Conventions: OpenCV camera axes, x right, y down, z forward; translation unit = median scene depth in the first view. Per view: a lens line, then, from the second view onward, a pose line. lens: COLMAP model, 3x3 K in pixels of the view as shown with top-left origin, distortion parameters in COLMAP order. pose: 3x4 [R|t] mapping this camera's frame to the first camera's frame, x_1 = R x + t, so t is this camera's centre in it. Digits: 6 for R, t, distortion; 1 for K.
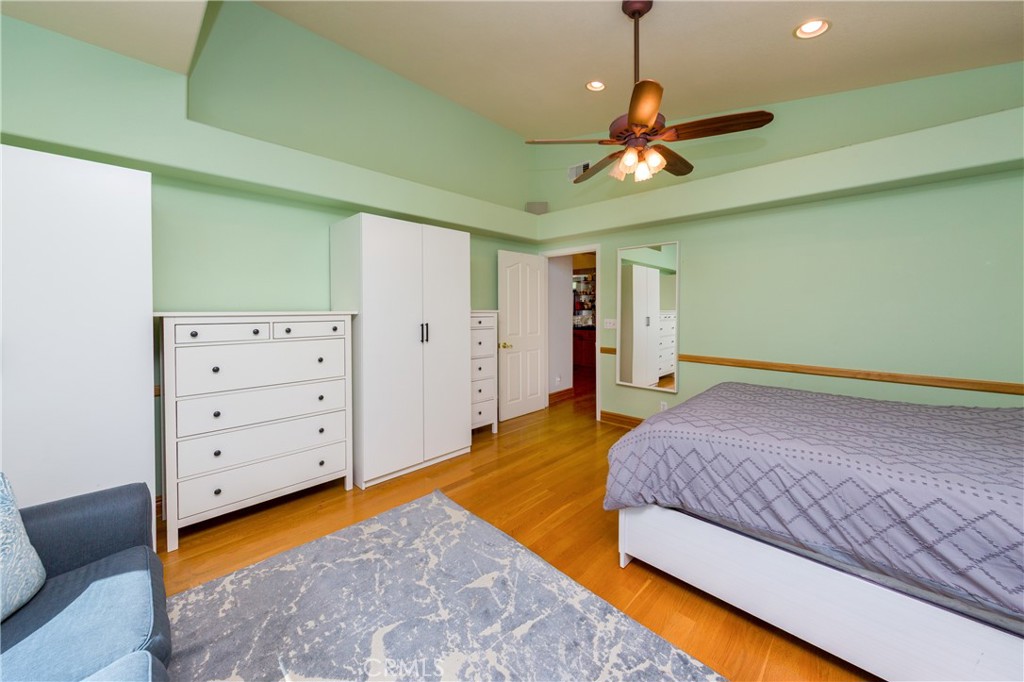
lens RADIAL K [[374.3, 0, 512.4], [0, 374.3, 315.9], [0, 0, 1]] dist [-0.000051, -0.000004]
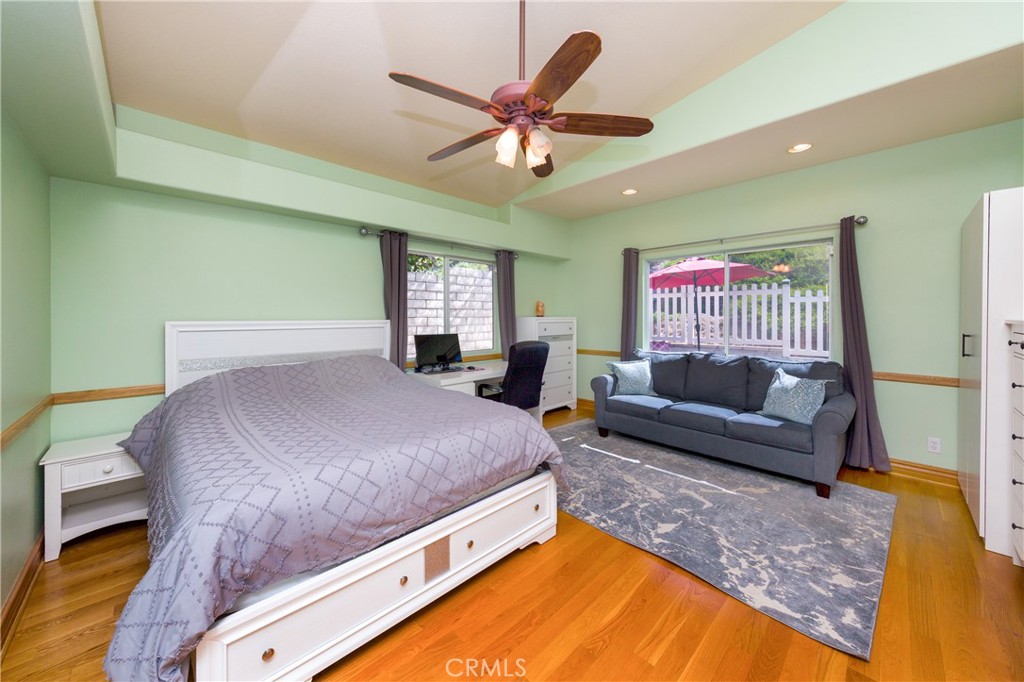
lens RADIAL K [[374.3, 0, 512.4], [0, 374.3, 315.9], [0, 0, 1]] dist [-0.000051, -0.000004]
pose [[-0.999473, -0.000269, 0.032465, 0.383617], [0.000419, 0.999776, 0.021168, -0.035562], [-0.032463, 0.021170, -0.999249, 2.145158]]
